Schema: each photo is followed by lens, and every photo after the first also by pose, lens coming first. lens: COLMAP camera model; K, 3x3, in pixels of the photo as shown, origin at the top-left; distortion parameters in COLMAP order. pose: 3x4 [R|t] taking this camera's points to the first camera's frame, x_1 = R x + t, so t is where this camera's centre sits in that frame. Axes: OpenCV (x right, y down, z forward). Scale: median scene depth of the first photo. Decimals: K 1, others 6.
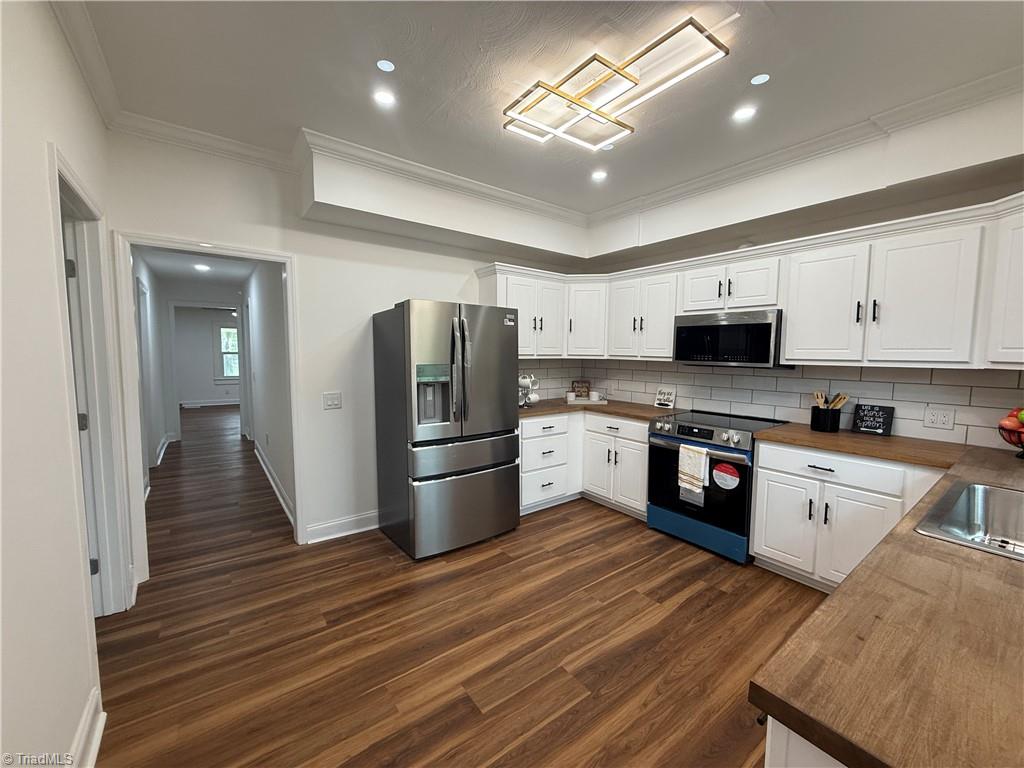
lens RADIAL K [[407.6, 0, 507.6], [0, 407.6, 382.7], [0, 0, 1]] dist [-0.000096, -0.000362]
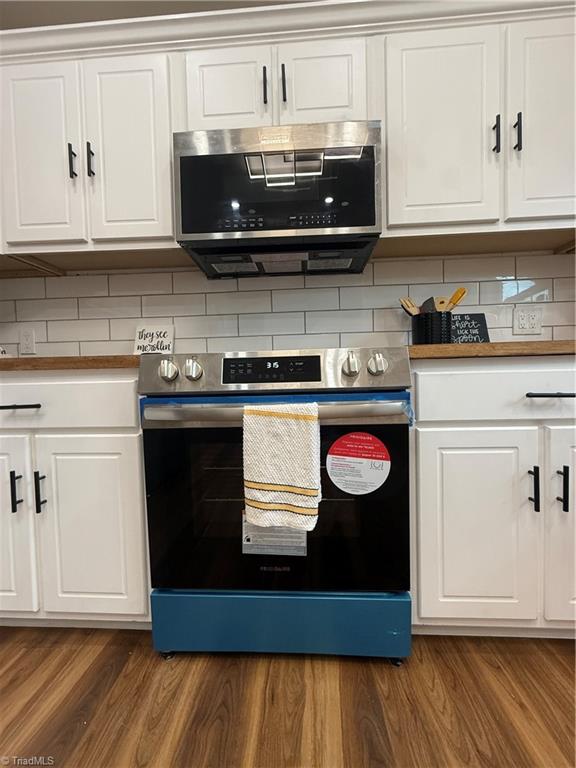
lens RADIAL K [[305.7, 0, 288.3], [0, 305.7, 383.7], [0, 0, 1]] dist [-0.000096, -0.000362]
pose [[0.632668, -0.052066, 0.772671, 0.242594], [0.089335, 0.995983, -0.006034, 0.135518], [-0.769253, 0.072844, 0.634778, 0.792431]]
